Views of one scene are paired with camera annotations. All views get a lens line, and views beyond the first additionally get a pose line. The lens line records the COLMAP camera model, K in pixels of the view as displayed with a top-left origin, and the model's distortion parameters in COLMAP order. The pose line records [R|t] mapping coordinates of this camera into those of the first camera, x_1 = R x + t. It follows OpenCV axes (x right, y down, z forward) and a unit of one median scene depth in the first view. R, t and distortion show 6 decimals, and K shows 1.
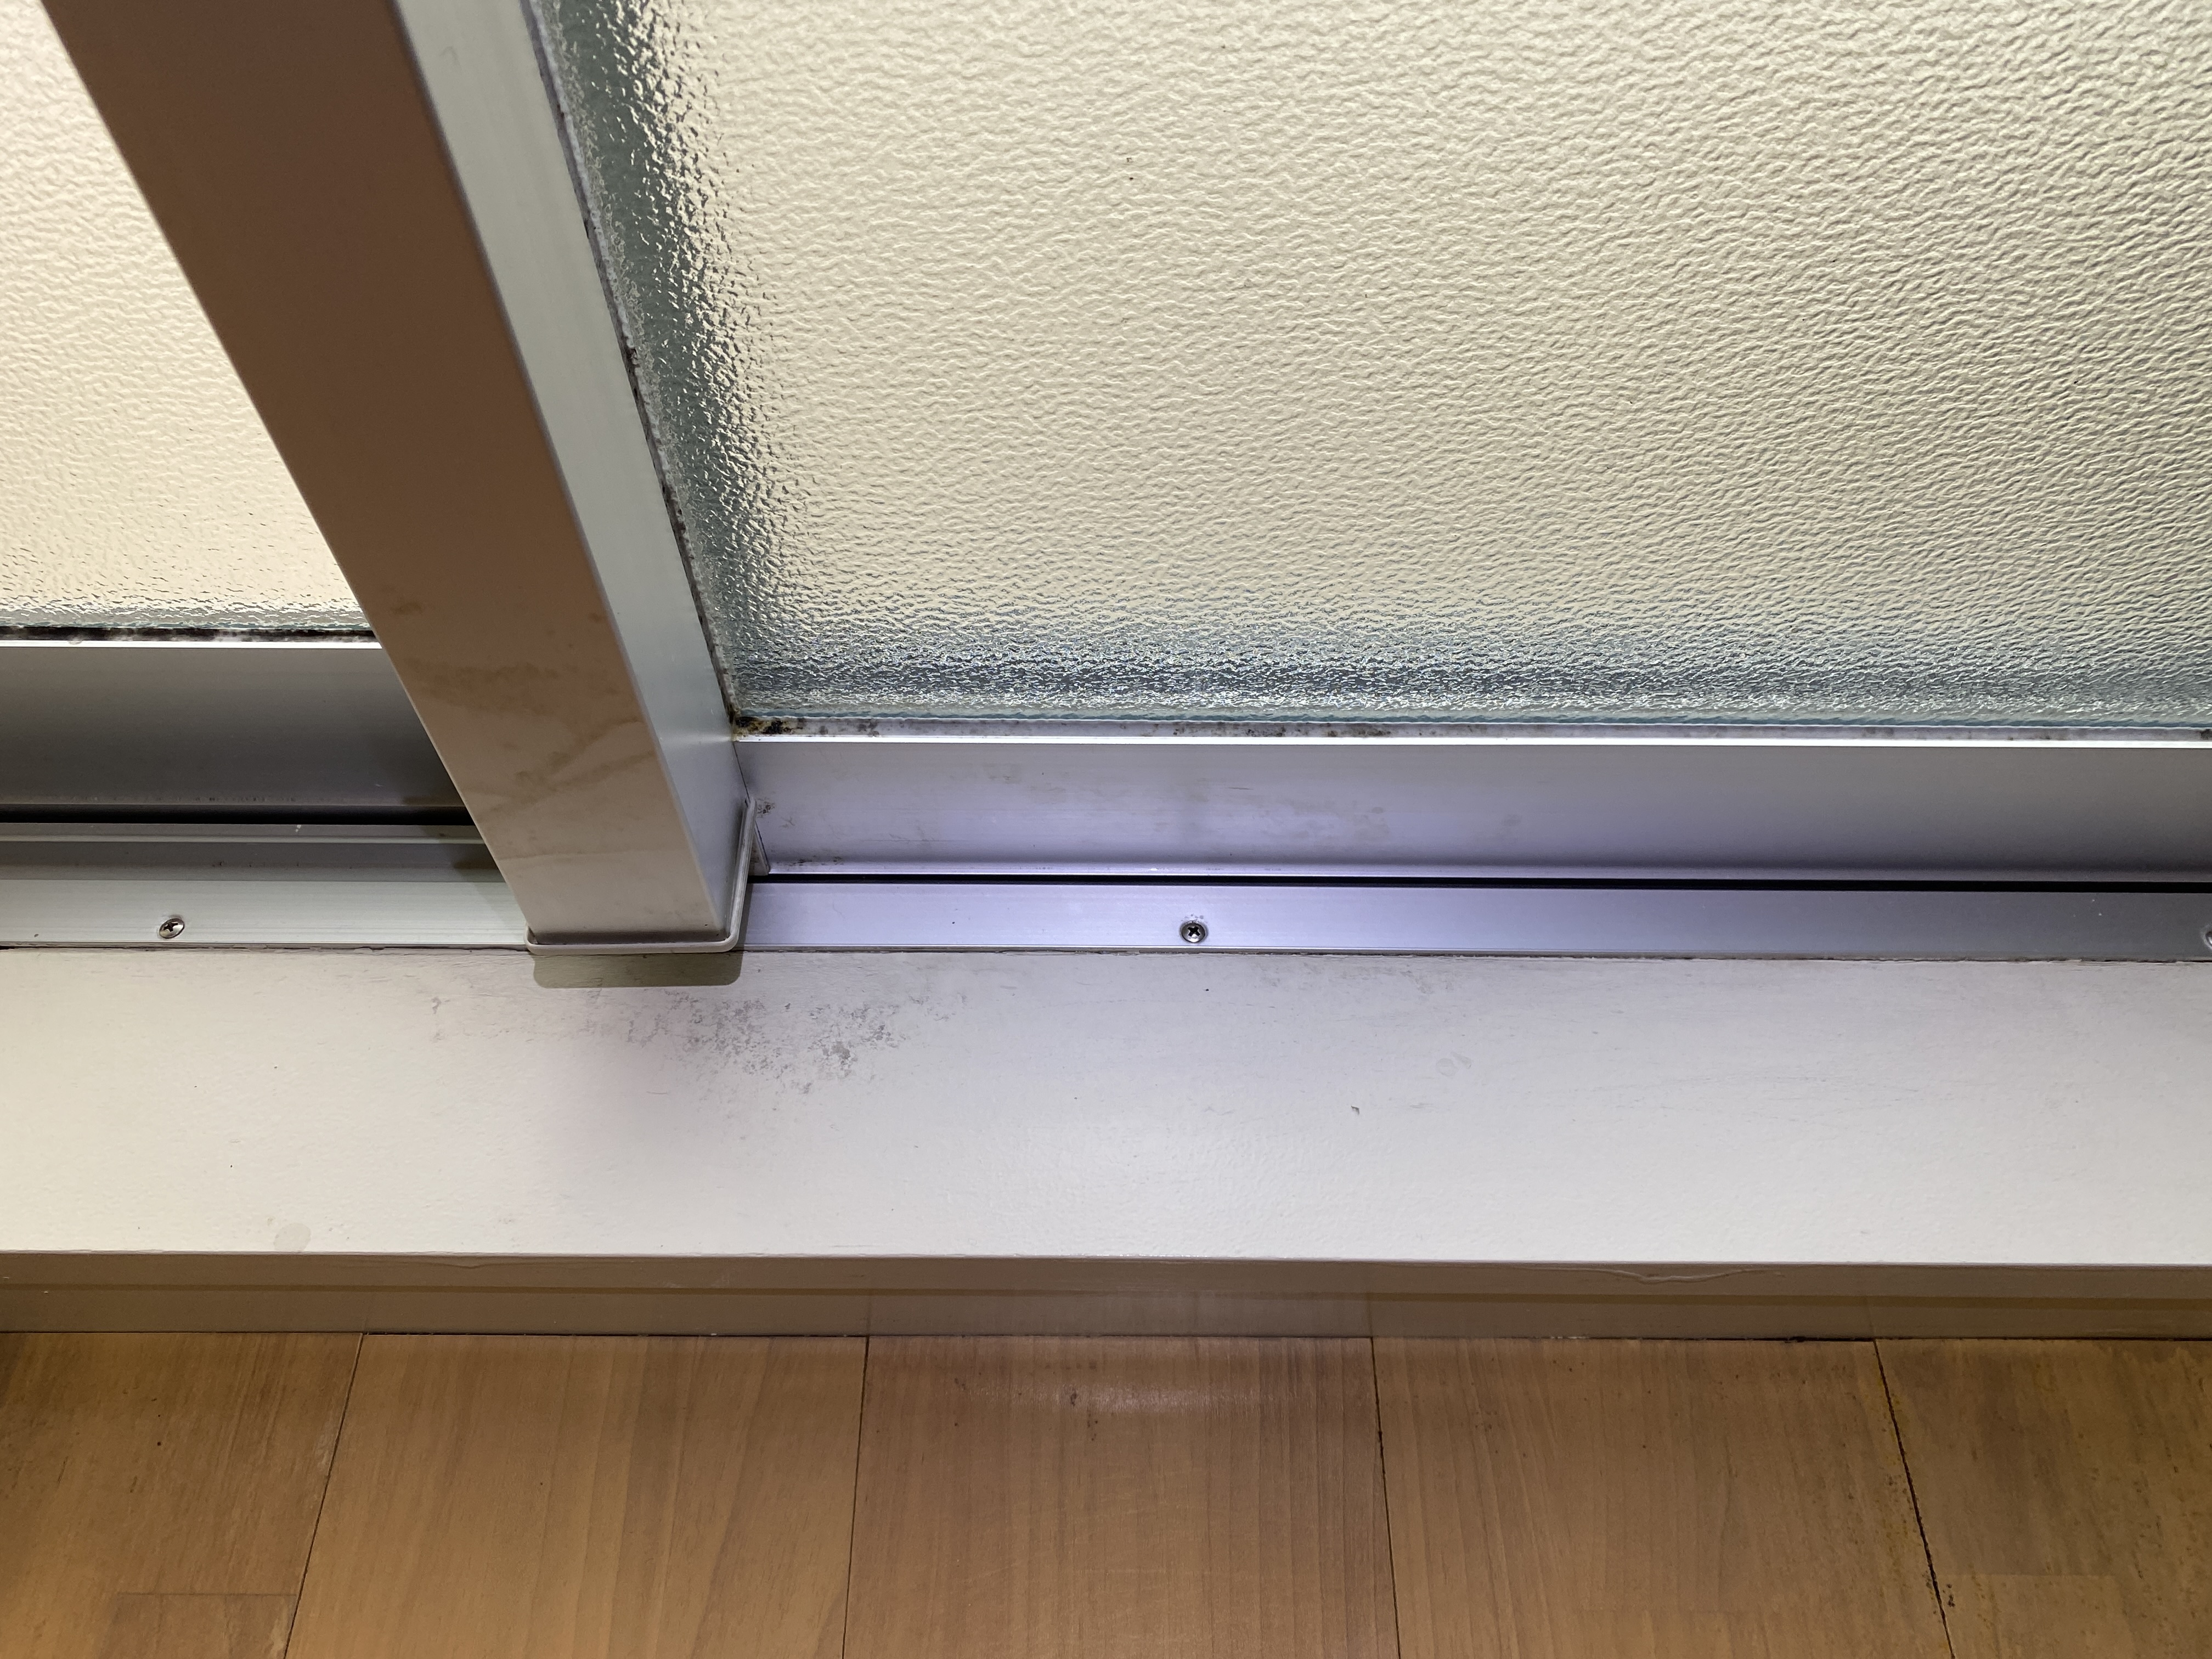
lens RADIAL K [[1720.3, 0, 1106.0], [0, 1720.3, 829.5], [0, 0, 1]] dist [0.084772, -0.113013]
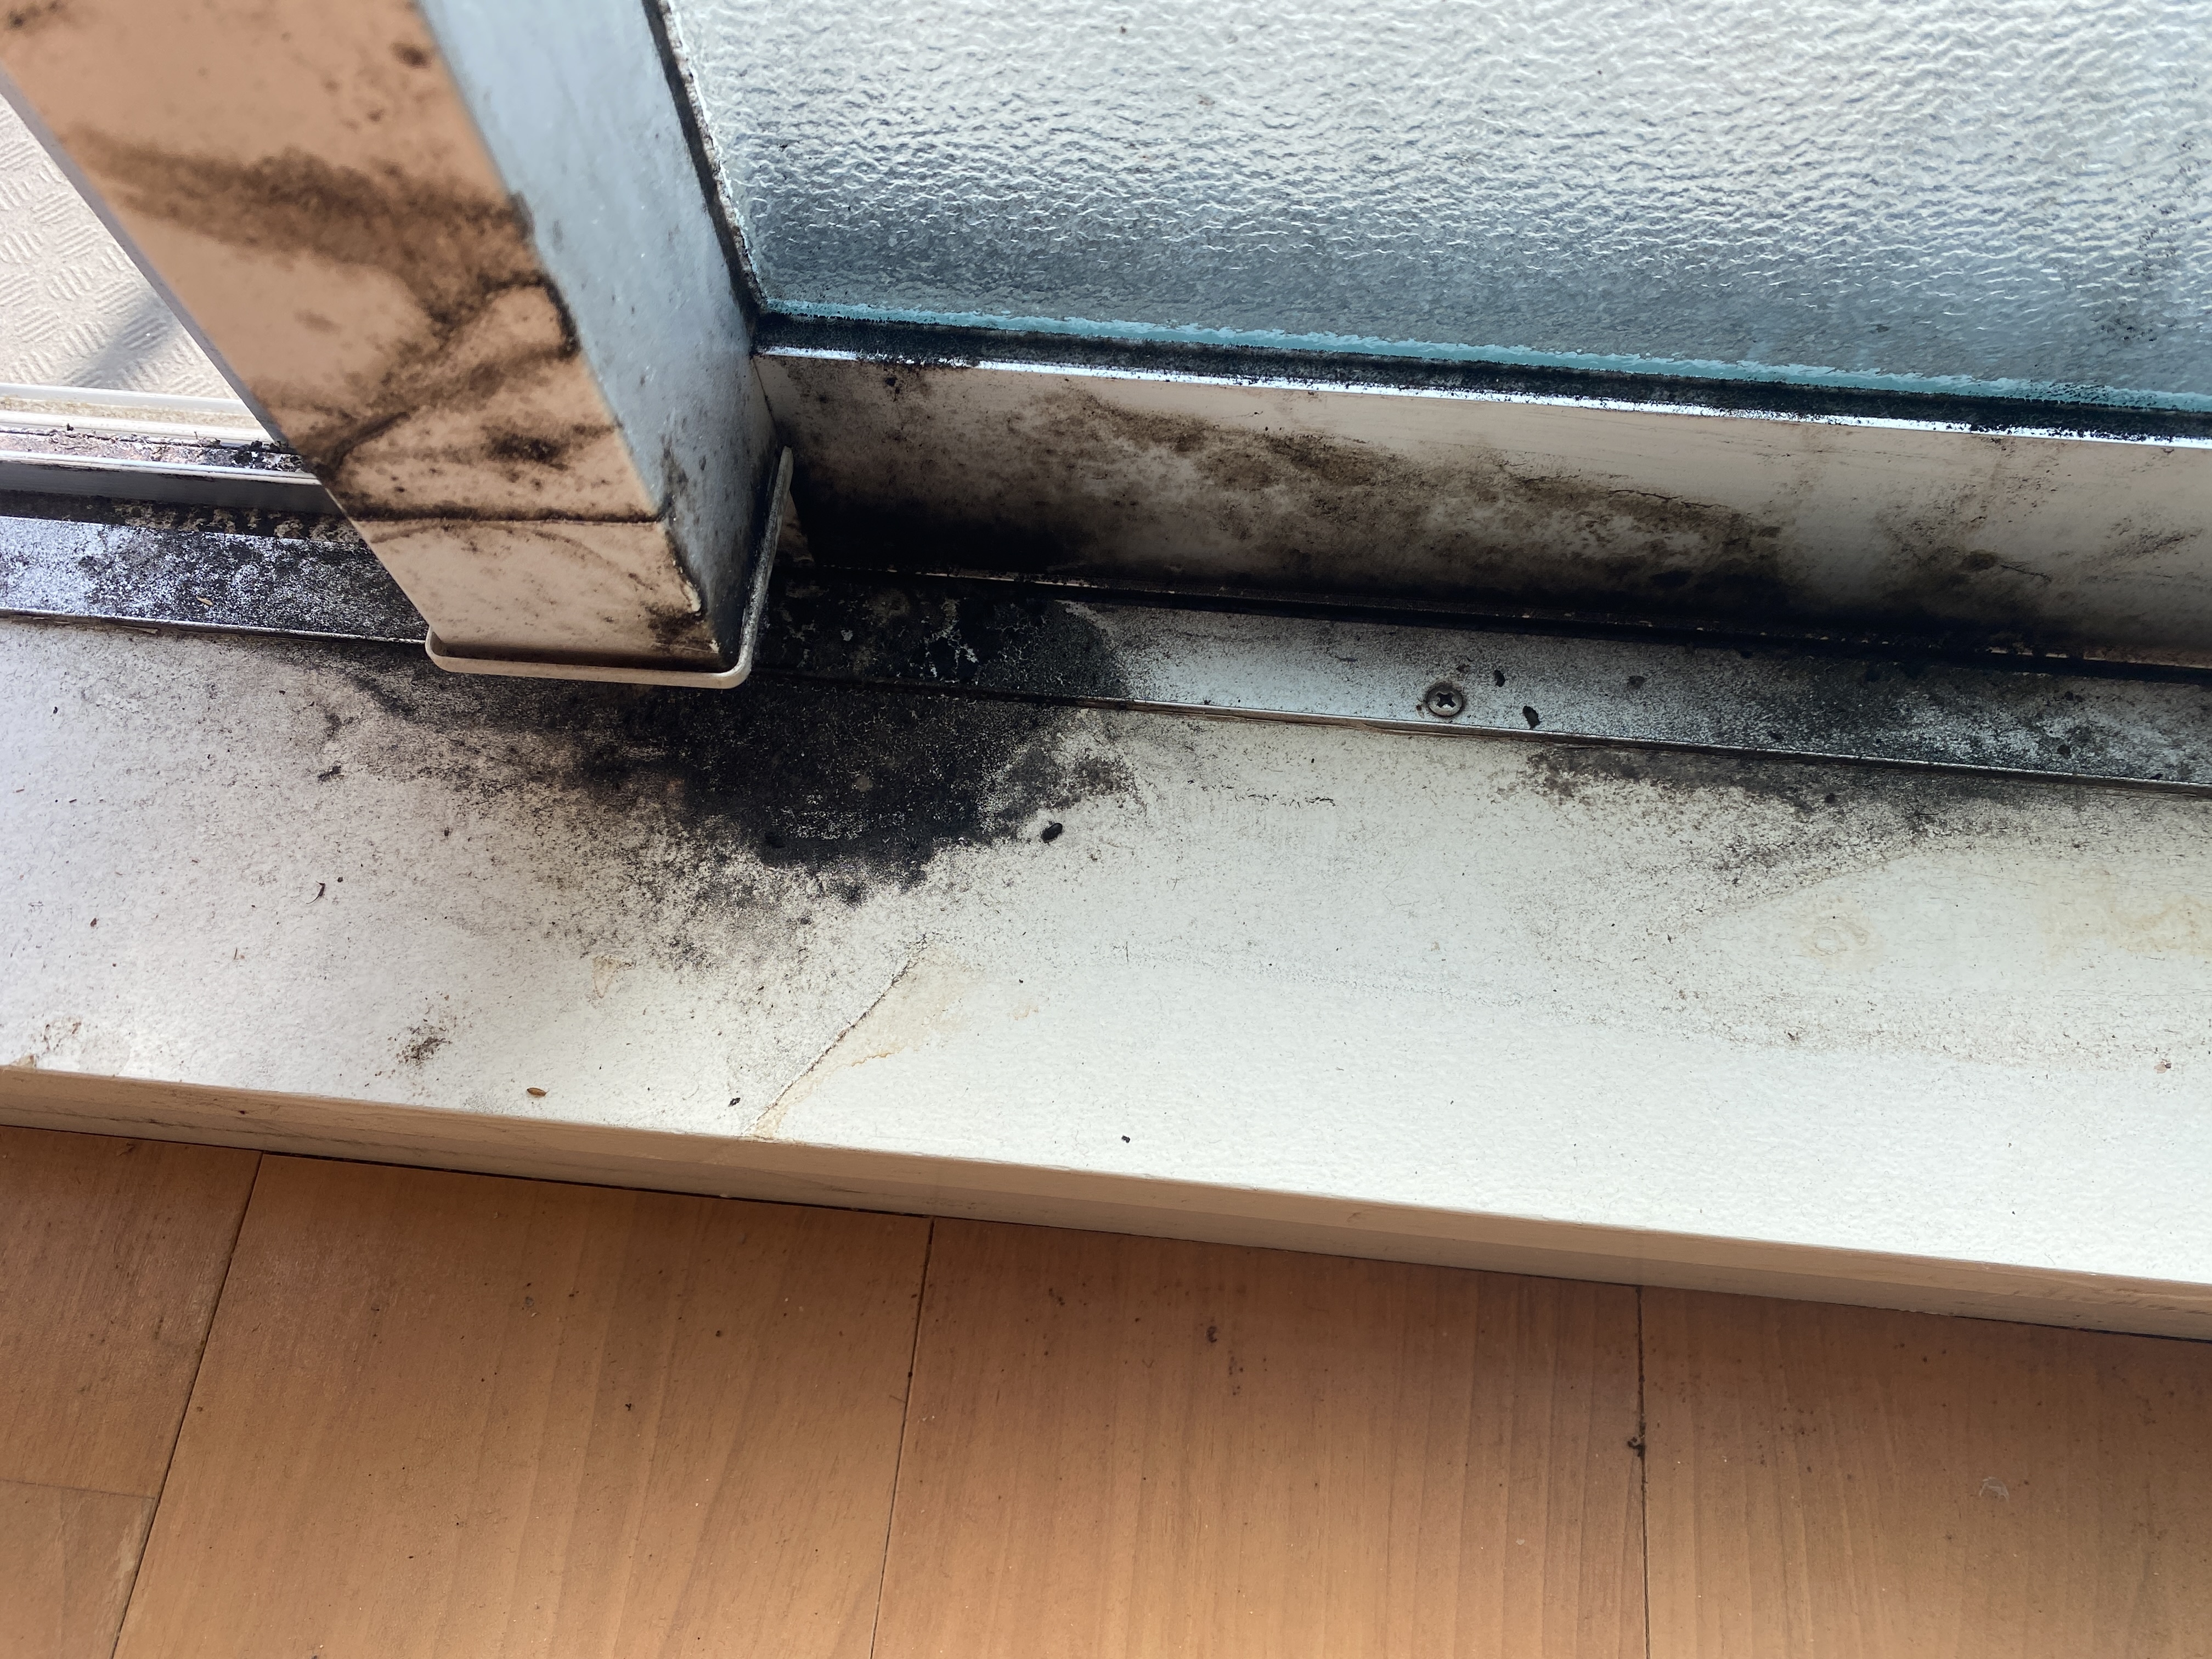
lens RADIAL K [[1720.3, 0, 1106.0], [0, 1720.3, 829.5], [0, 0, 1]] dist [0.084772, -0.113013]
pose [[0.993897, 0.080983, -0.074899, -0.026976], [-0.065708, 0.980027, 0.187695, -0.008088], [0.088603, -0.181628, 0.979368, 0.357716]]
